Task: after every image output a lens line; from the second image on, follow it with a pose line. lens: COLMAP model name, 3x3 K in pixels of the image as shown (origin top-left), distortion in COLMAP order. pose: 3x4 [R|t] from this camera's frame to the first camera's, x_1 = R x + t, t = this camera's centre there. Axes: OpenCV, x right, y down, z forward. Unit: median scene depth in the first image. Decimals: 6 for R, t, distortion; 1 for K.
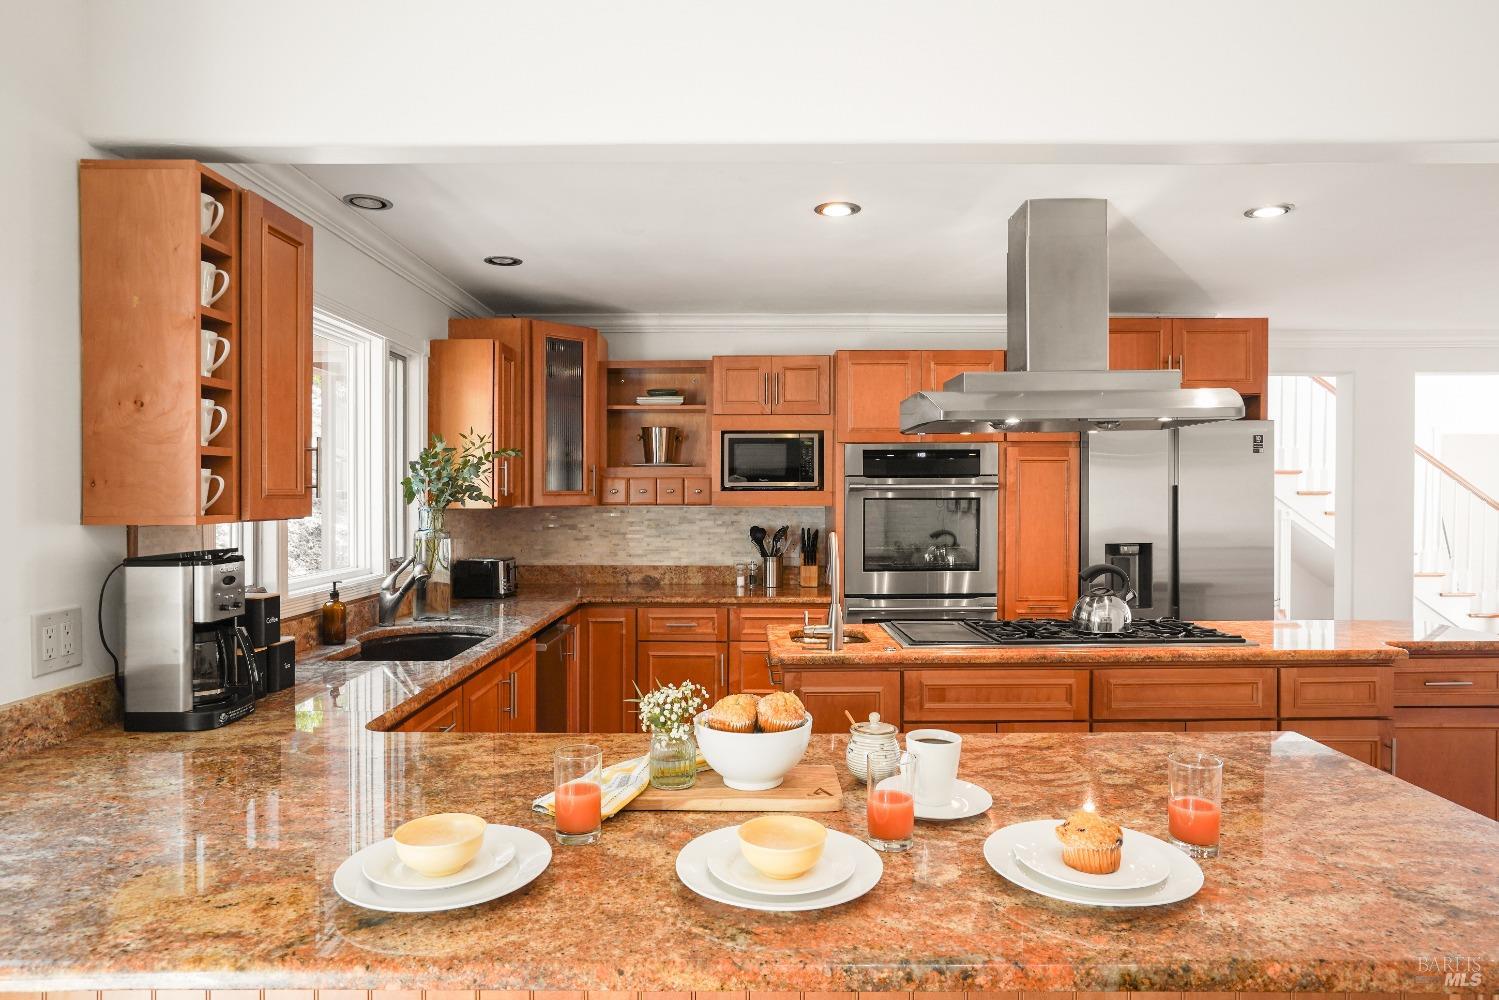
lens RADIAL K [[866.7, 0, 748.7], [0, 866.7, 501.9], [0, 0, 1]] dist [-0.003321, -0.000209]
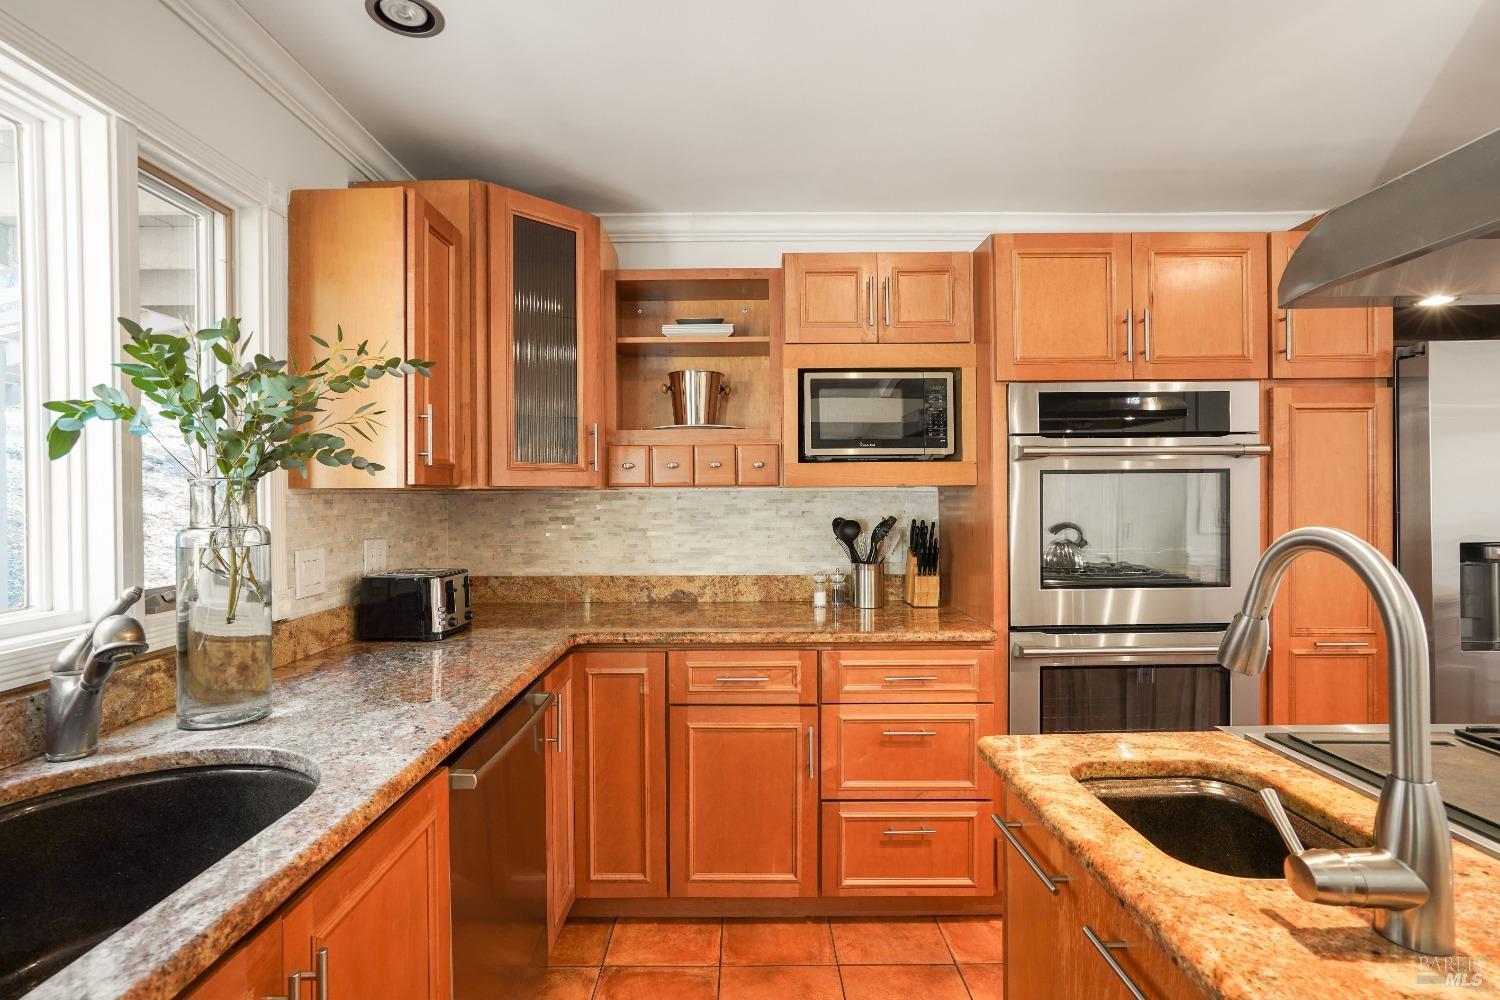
lens RADIAL K [[677.0, 0, 815.3], [0, 677.0, 519.6], [0, 0, 1]] dist [0.002811, 0.000584]
pose [[0.993935, -0.004882, 0.109862, -0.071600], [0.001966, 0.999643, 0.026632, 0.015337], [-0.109952, -0.026255, 0.993590, 0.478339]]
